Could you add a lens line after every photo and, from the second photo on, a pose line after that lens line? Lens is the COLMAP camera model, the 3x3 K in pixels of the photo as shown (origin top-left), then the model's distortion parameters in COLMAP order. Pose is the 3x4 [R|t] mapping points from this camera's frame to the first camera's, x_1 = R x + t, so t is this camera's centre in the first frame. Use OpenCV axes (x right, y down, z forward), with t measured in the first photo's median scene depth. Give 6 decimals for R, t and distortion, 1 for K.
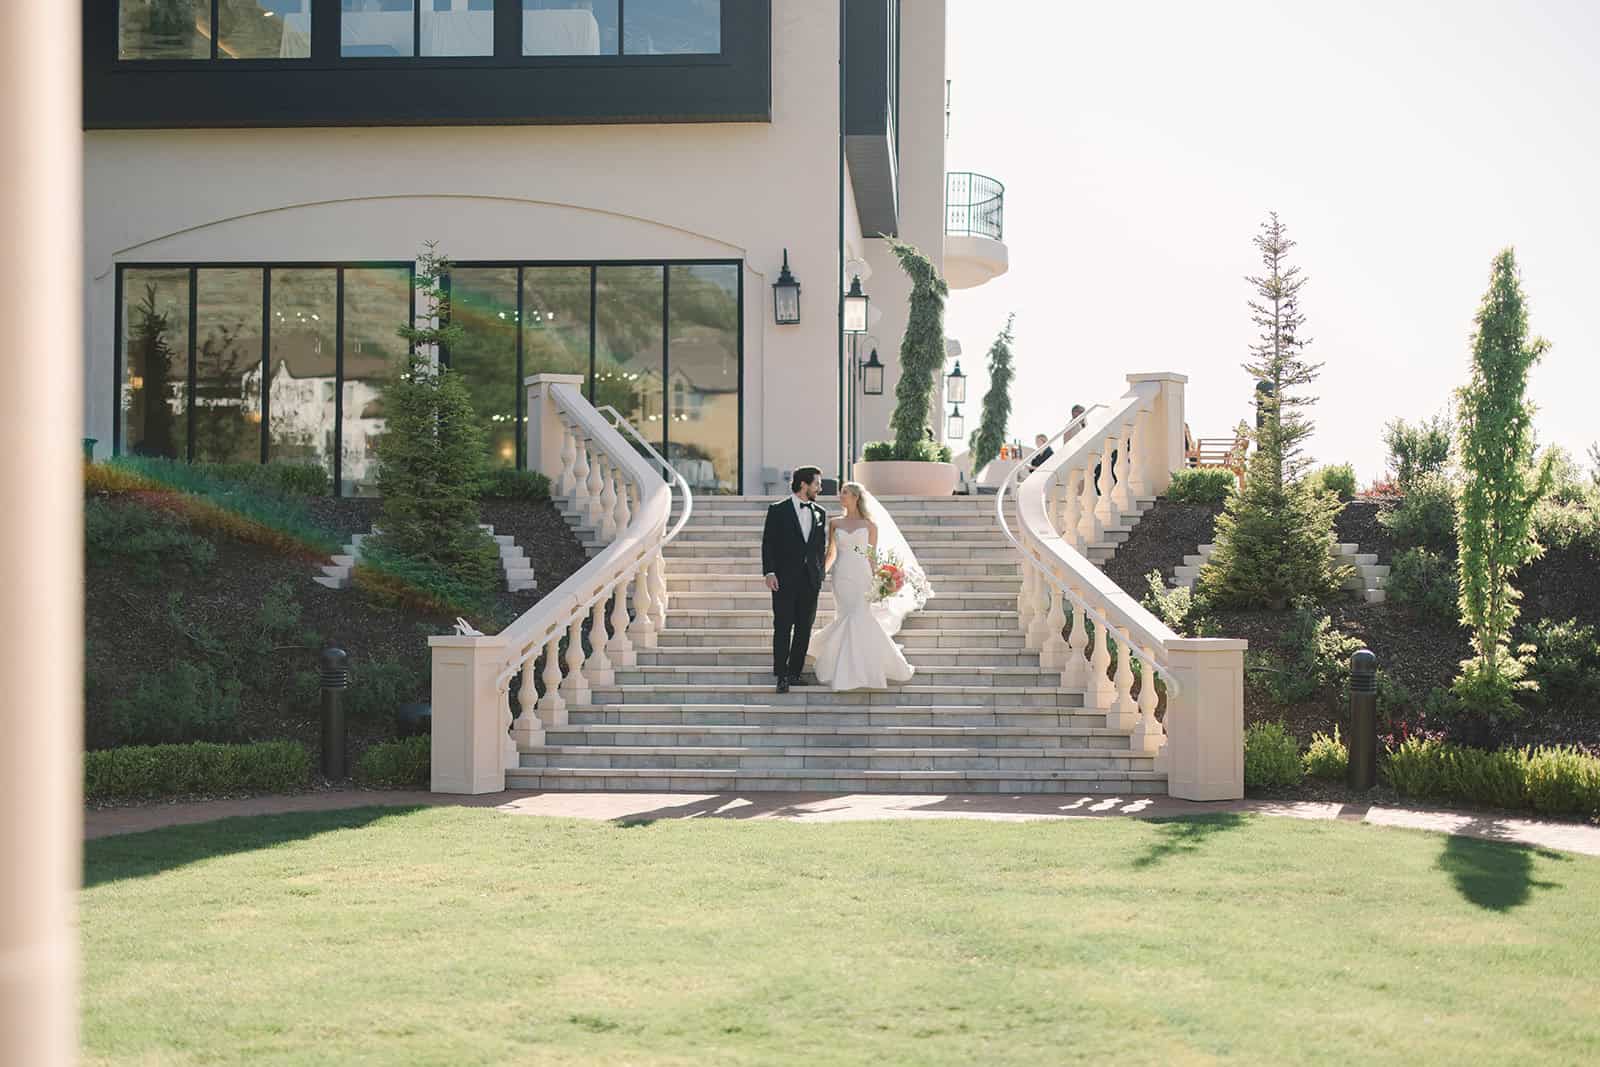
lens RADIAL K [[2252.3, 0, 793.2], [0, 2252.3, 533.2], [0, 0, 1]] dist [0.019190, 0.000000]
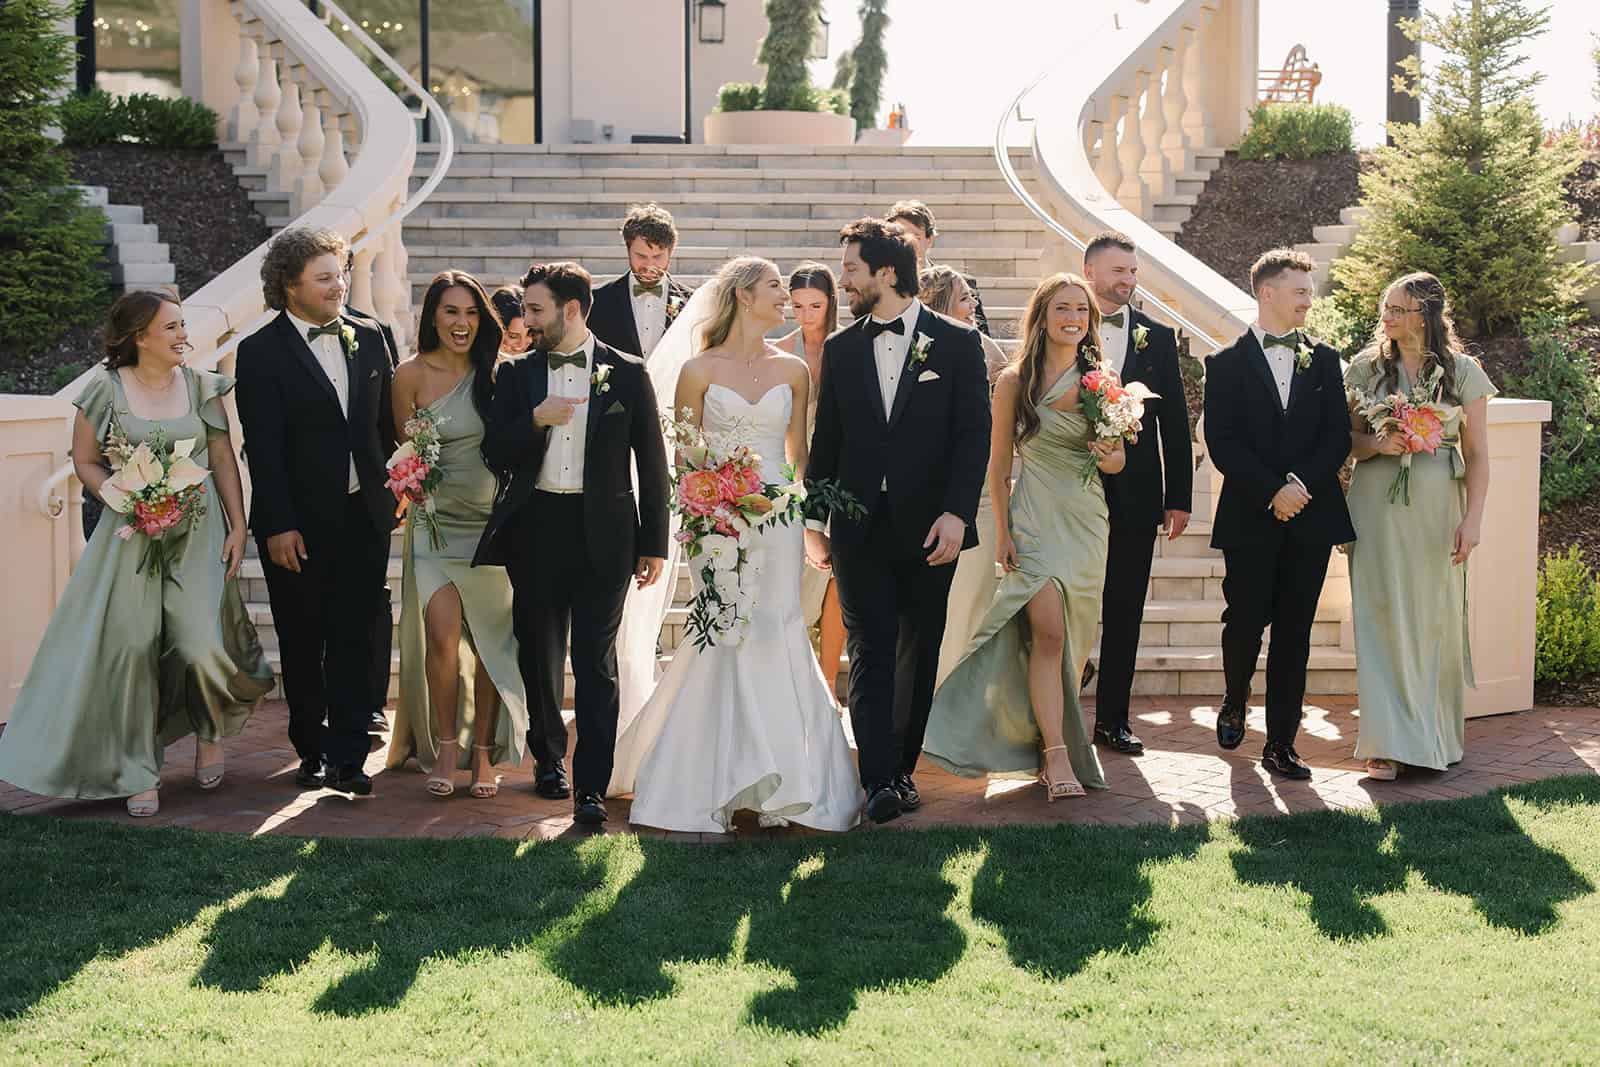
lens RADIAL K [[2252.3, 0, 815.2], [0, 2252.3, 523.1], [0, 0, 1]] dist [0.019190, 0.000000]
pose [[0.995051, -0.008518, 0.098995, -0.011052], [-0.003790, 0.992339, 0.123484, 0.009296], [-0.099289, -0.123248, 0.987396, 0.393085]]
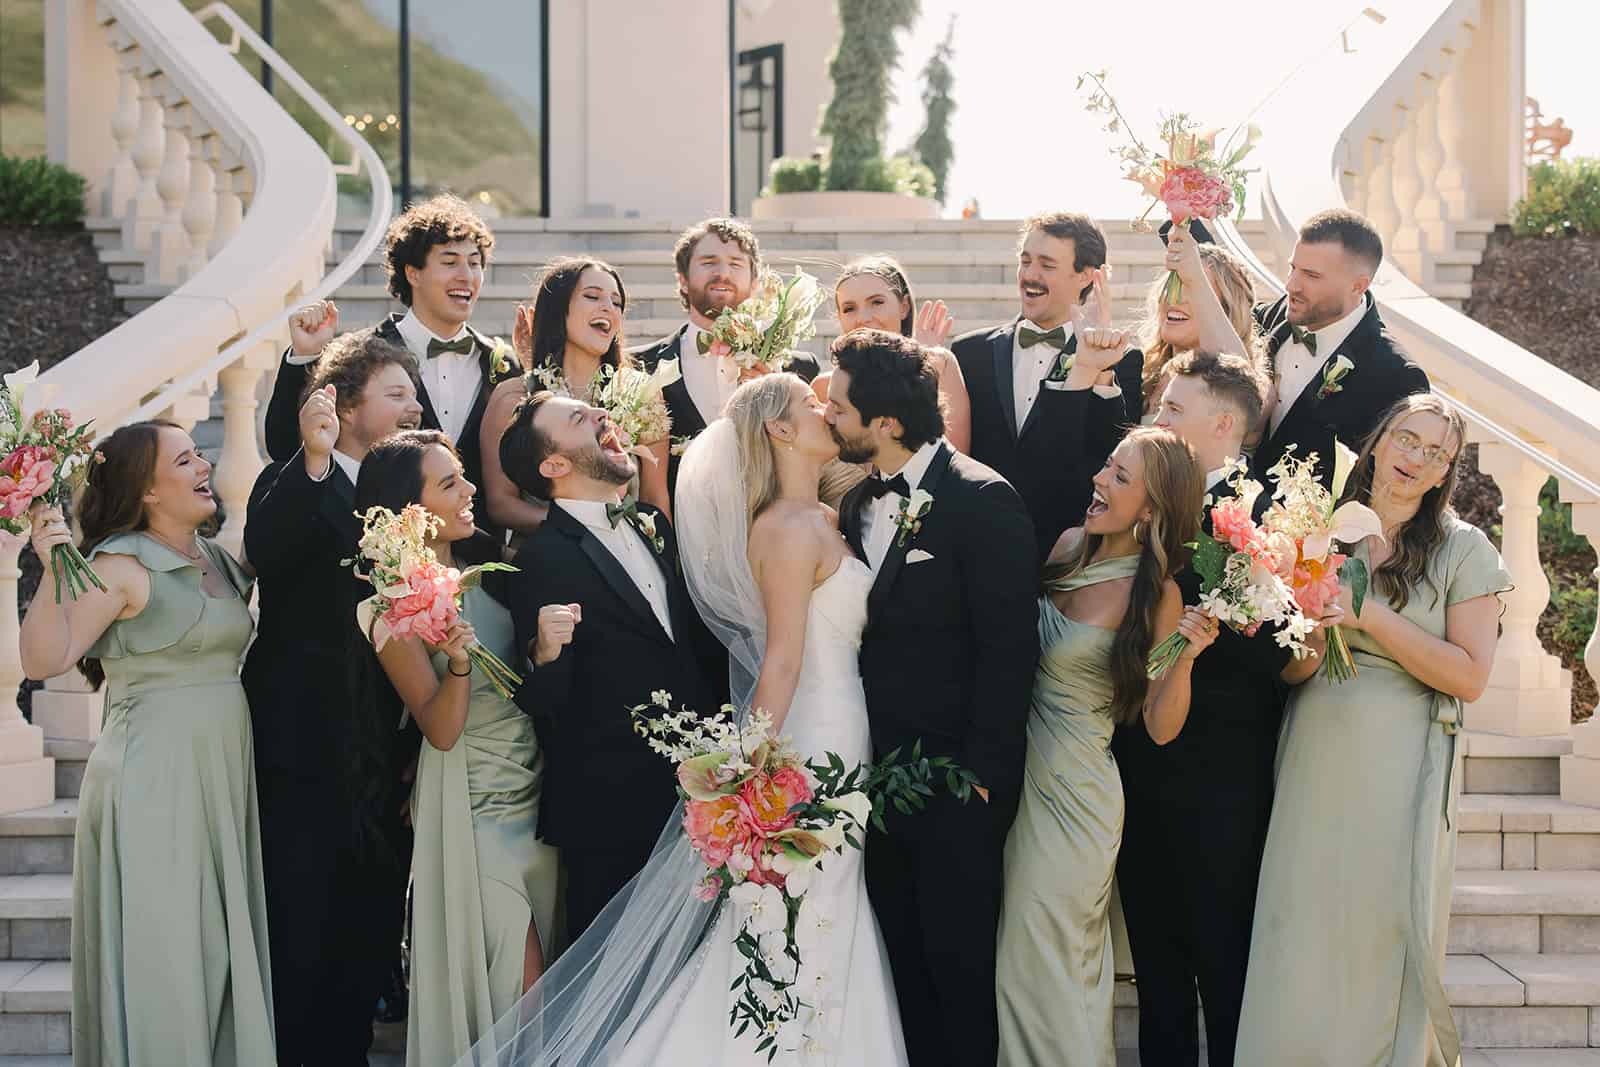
lens RADIAL K [[2252.3, 0, 797.0], [0, 2252.3, 530.2], [0, 0, 1]] dist [0.019190, 0.000000]
pose [[0.997067, -0.005660, 0.076319, -0.006471], [-0.000151, 0.997114, 0.075919, 0.010116], [-0.076528, -0.075708, 0.994189, 0.572045]]
